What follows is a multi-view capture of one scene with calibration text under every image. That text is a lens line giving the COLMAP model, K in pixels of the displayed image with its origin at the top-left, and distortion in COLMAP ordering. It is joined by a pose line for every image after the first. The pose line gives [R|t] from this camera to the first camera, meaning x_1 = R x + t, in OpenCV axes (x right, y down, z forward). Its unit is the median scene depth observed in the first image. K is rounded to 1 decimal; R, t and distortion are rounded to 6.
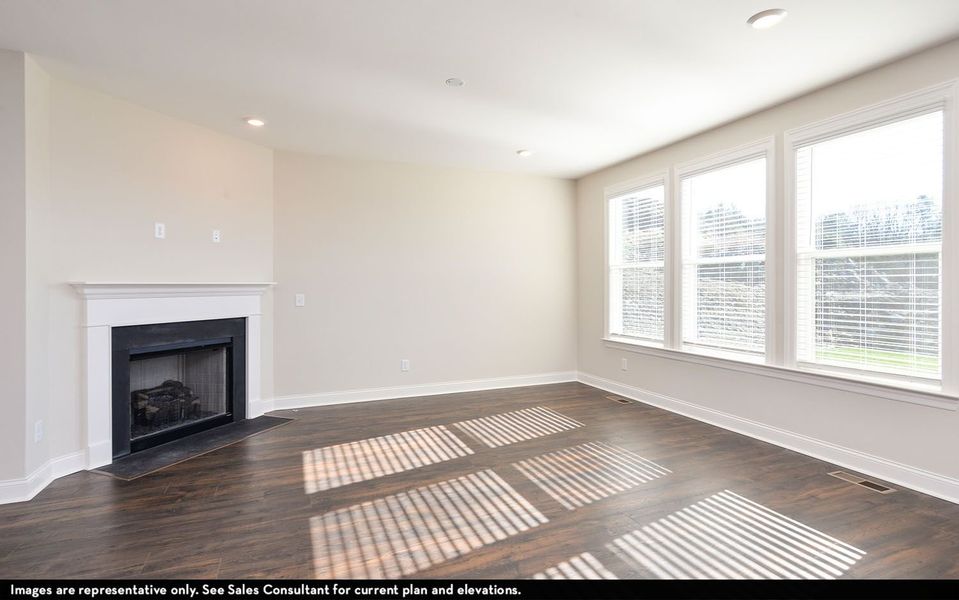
lens RADIAL K [[472.6, 0, 477.8], [0, 472.6, 283.0], [0, 0, 1]] dist [0.003245, 0.000608]
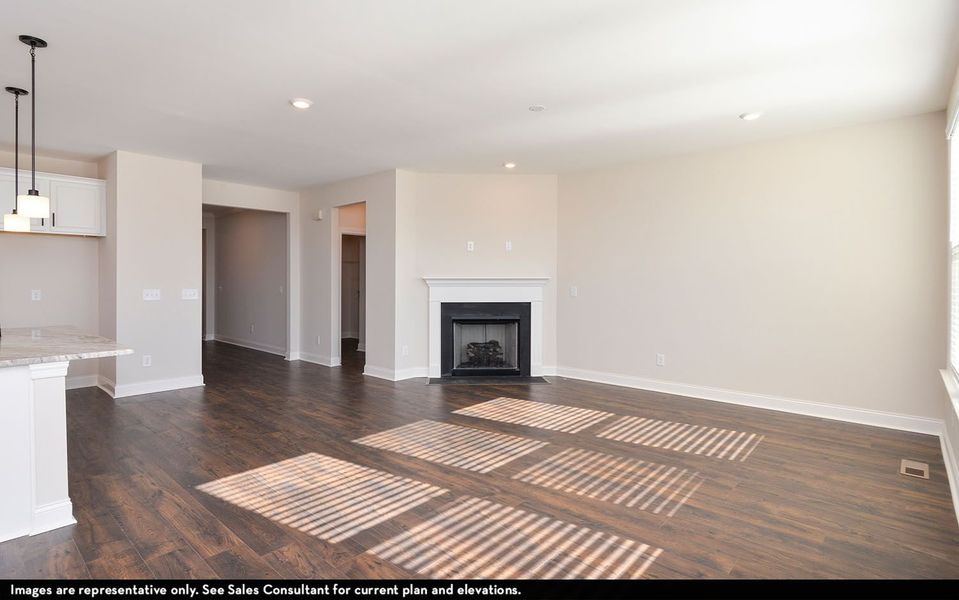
lens RADIAL K [[472.6, 0, 477.8], [0, 472.6, 283.0], [0, 0, 1]] dist [0.003245, 0.000608]
pose [[0.440284, 0.012126, -0.897777, 0.932979], [0.005919, 0.999848, 0.016407, -0.010990], [0.897839, -0.012538, 0.440145, 0.344671]]
